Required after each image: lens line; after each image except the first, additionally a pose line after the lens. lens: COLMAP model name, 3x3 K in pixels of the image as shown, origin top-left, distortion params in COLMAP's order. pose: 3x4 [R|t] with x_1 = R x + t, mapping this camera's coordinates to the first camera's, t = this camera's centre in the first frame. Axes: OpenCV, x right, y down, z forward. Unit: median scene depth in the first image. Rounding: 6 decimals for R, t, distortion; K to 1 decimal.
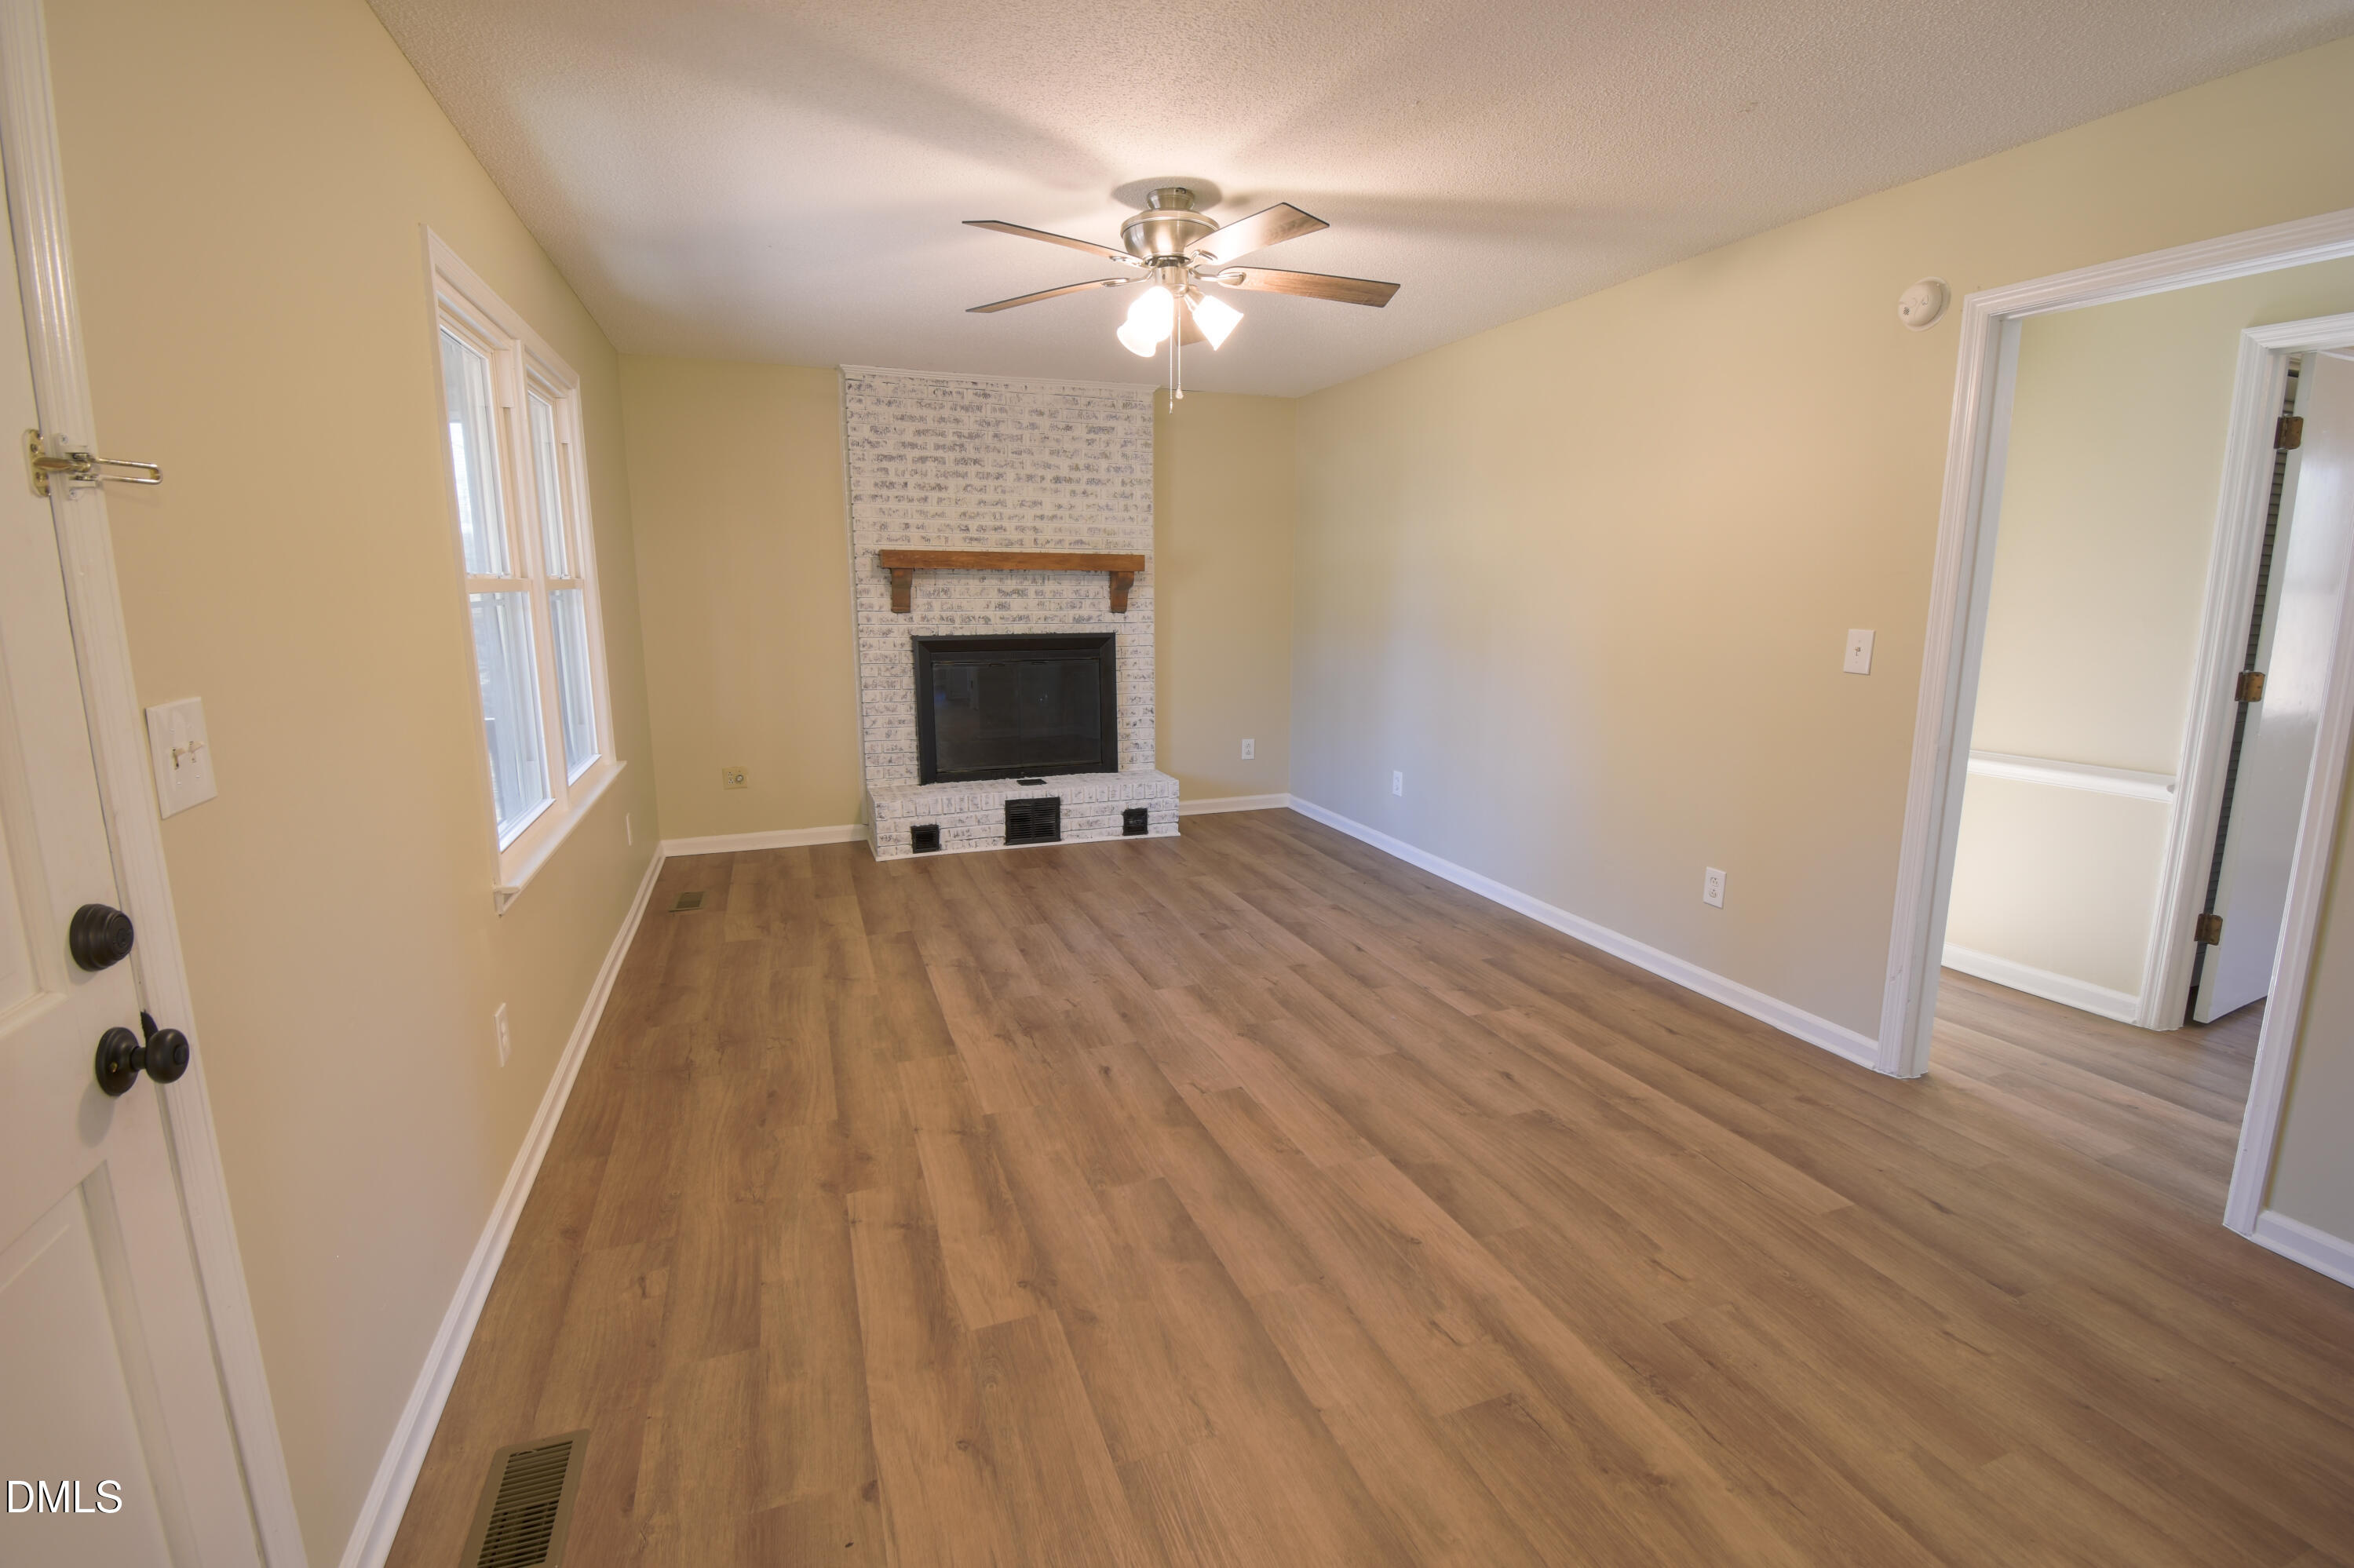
lens RADIAL K [[1043.7, 0, 1189.0], [0, 1043.7, 773.6], [0, 0, 1]] dist [0.017702, -0.024592]
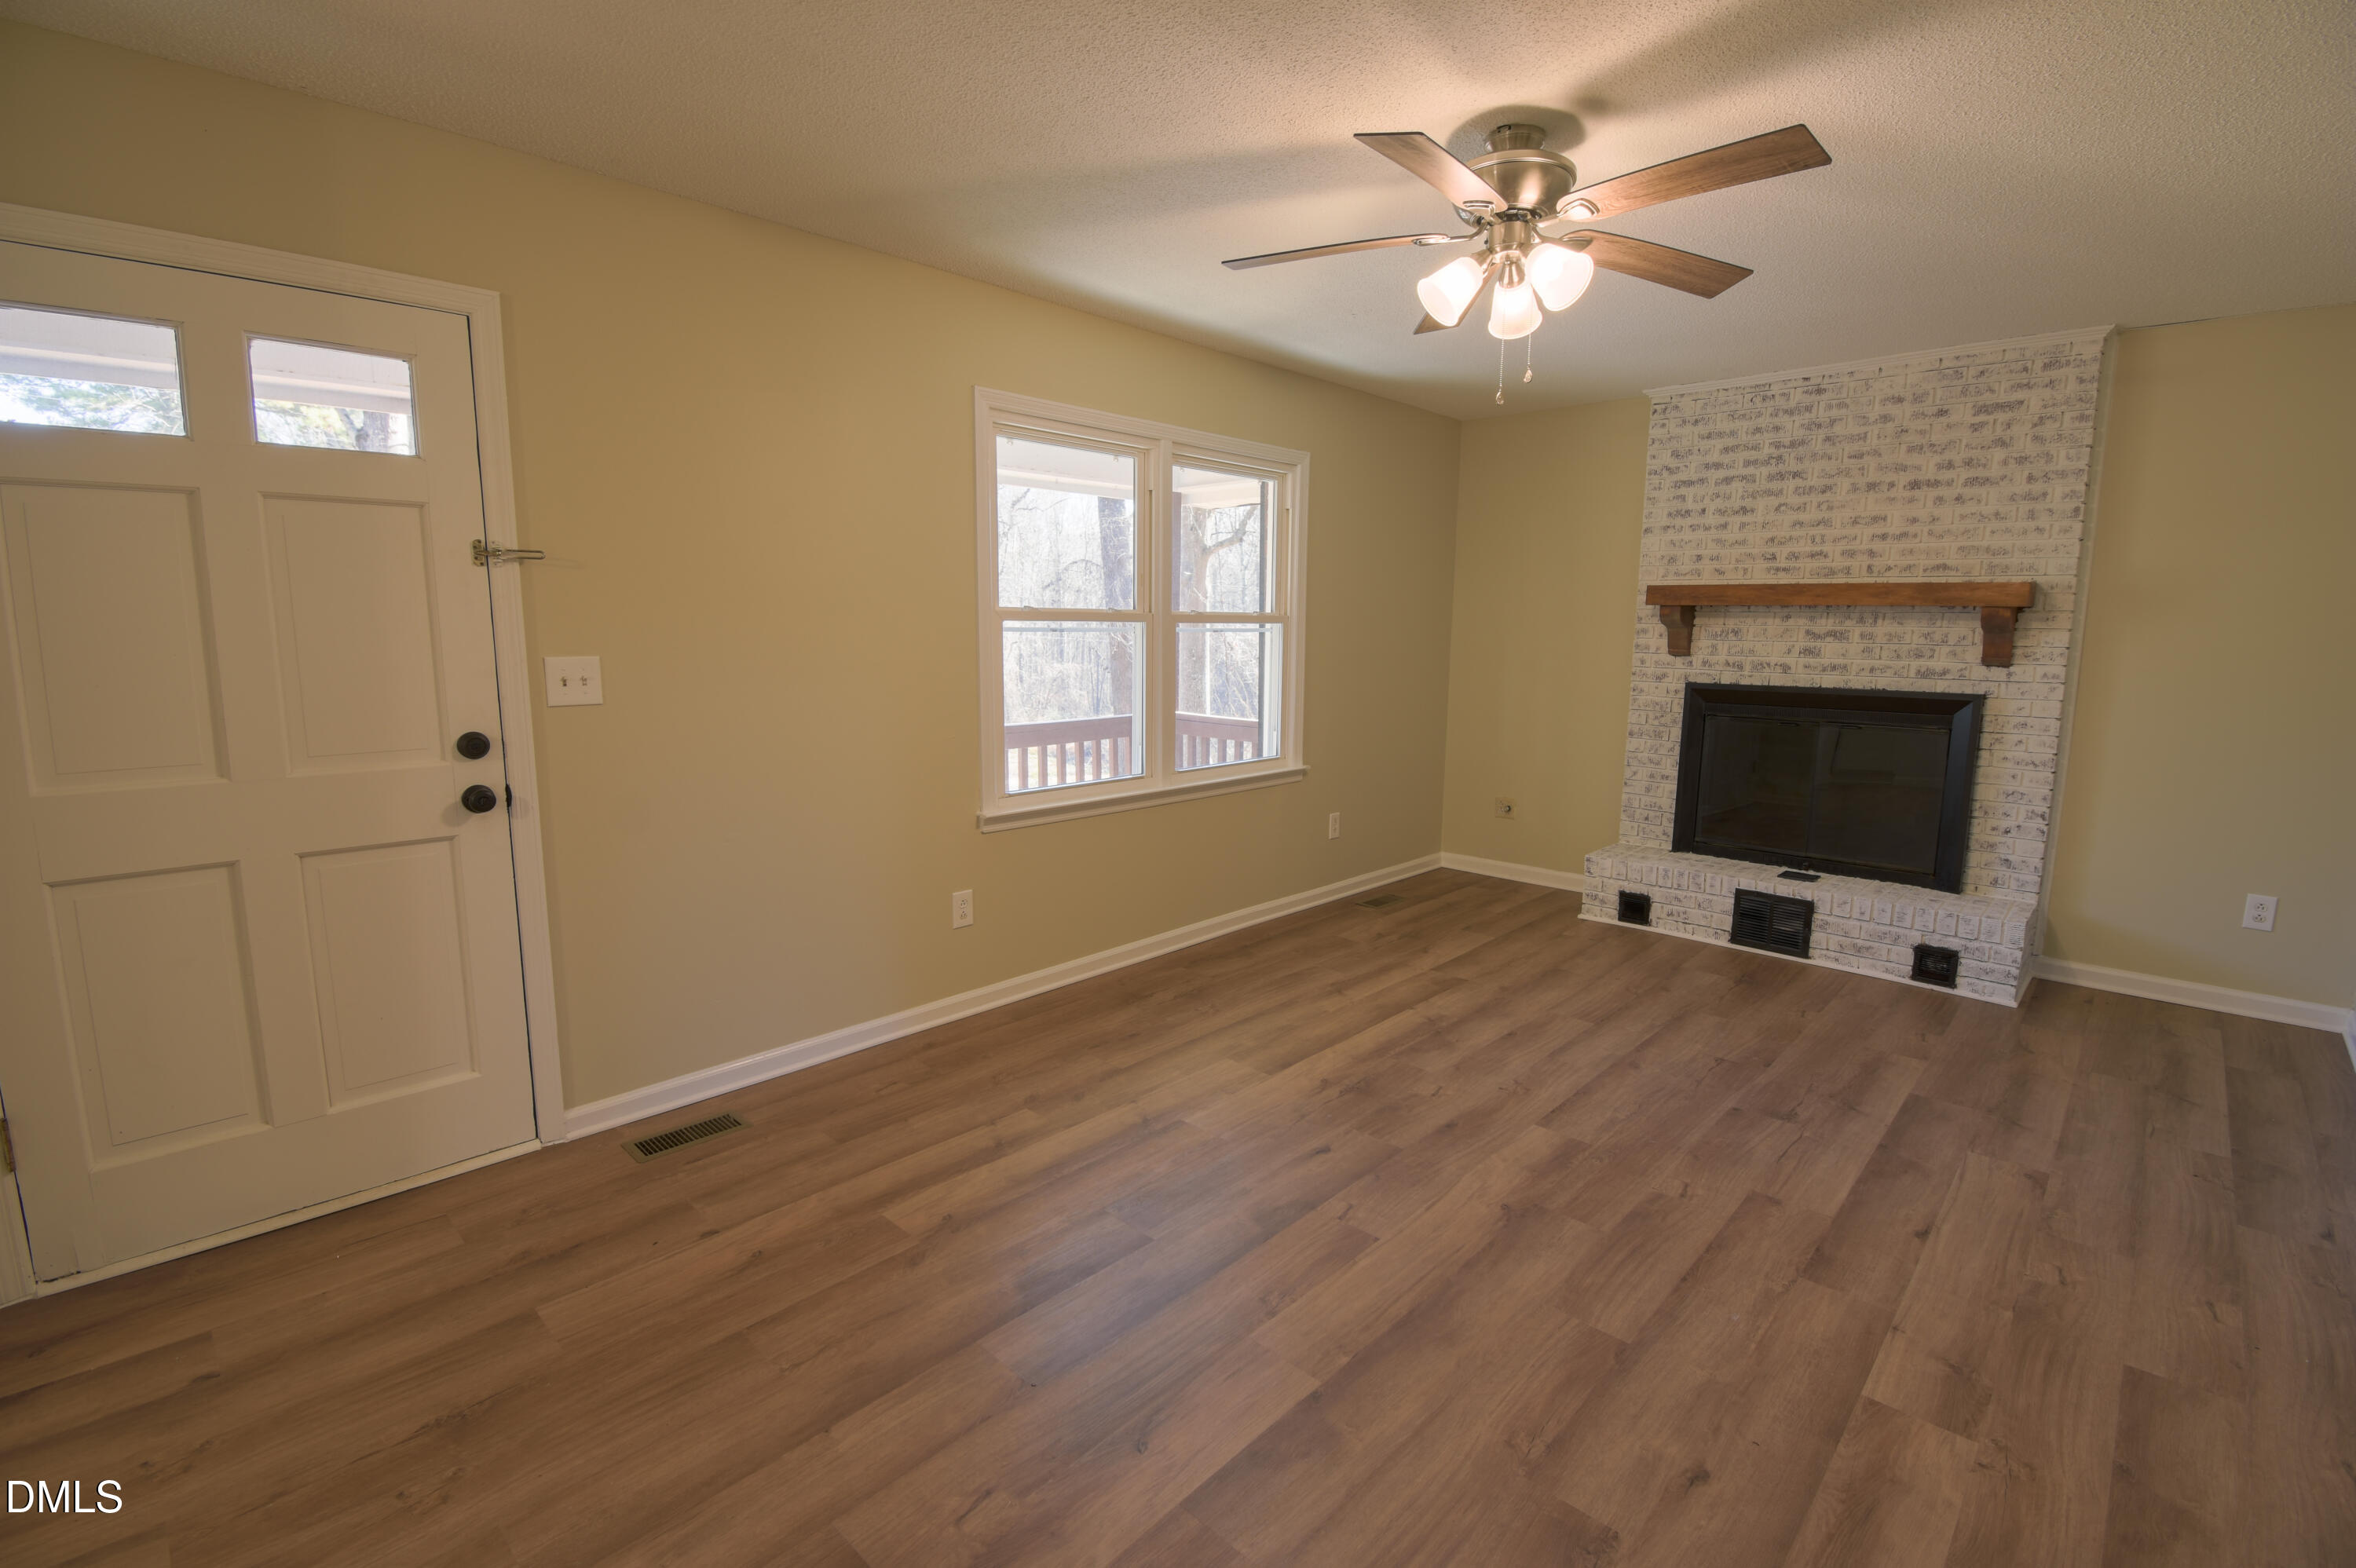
lens RADIAL K [[1031.8, 0, 1190.2], [0, 1031.8, 776.0], [0, 0, 1]] dist [0.016040, -0.024843]
pose [[0.442286, 0.132940, -0.886966, 0.338525], [-0.169963, 0.983457, 0.062650, -0.038318], [0.880622, 0.123042, 0.457565, 0.248555]]
